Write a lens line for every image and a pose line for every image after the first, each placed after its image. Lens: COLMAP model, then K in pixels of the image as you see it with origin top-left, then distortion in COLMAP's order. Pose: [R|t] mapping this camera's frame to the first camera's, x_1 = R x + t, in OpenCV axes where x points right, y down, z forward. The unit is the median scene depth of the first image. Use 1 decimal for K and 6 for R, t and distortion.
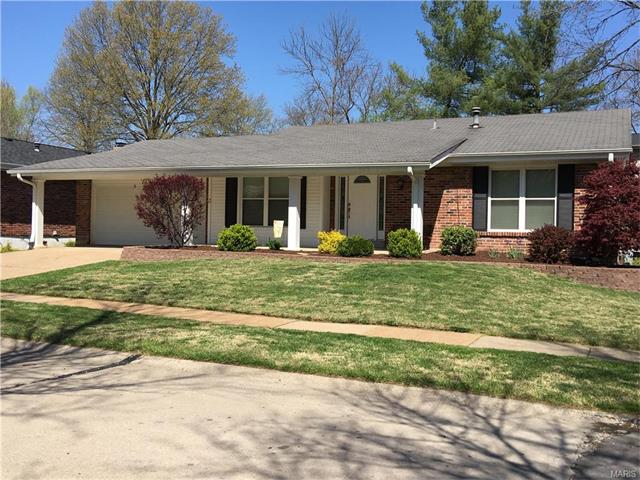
lens RADIAL K [[682.9, 0, 318.3], [0, 682.9, 241.1], [0, 0, 1]] dist [0.034725, 0.000000]
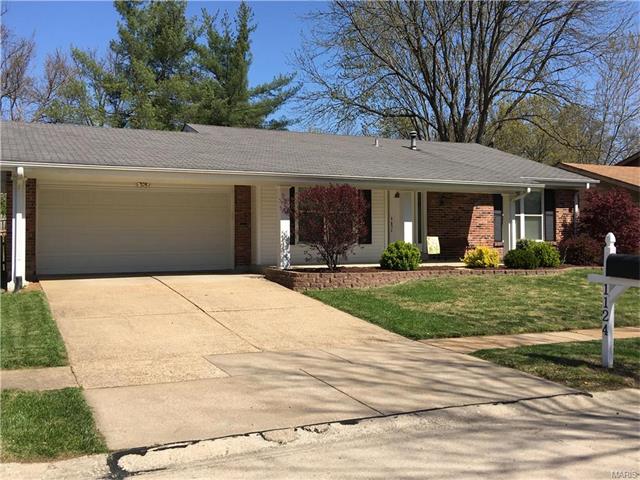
lens RADIAL K [[682.9, 0, 323.0], [0, 682.9, 242.1], [0, 0, 1]] dist [0.034725, 0.000000]
pose [[0.649820, -0.025630, 0.759656, -0.843399], [0.027342, 0.999573, 0.010336, -0.034109], [-0.759596, 0.014054, 0.650243, 0.449770]]
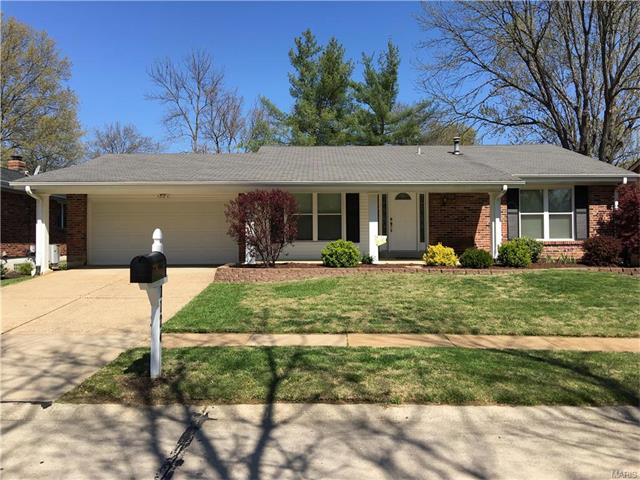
lens RADIAL K [[541.3, 0, 320.6], [0, 541.3, 234.1], [0, 0, 1]] dist [0.067836, -0.112092]
pose [[0.910647, -0.019475, 0.412725, -0.445287], [0.029120, 0.999430, -0.017091, -0.019514], [-0.412157, 0.027582, 0.910695, 0.274918]]
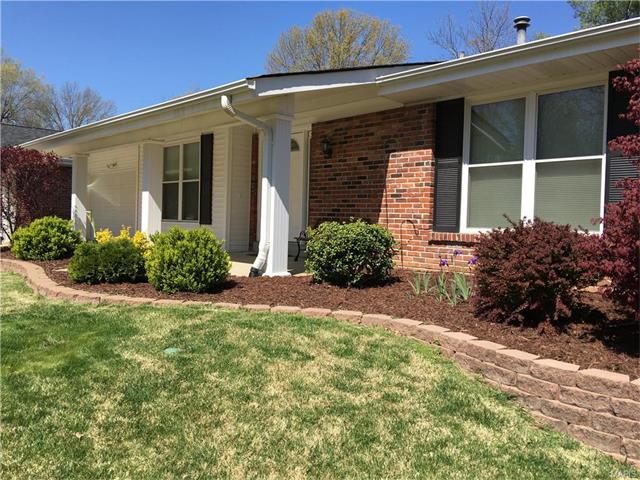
lens RADIAL K [[541.3, 0, 316.3], [0, 541.3, 237.0], [0, 0, 1]] dist [0.067836, -0.112092]
pose [[0.920724, 0.016663, -0.389857, 0.297063], [-0.013963, 0.999855, 0.009759, -0.013184], [0.389963, -0.003542, 0.920824, 0.588264]]
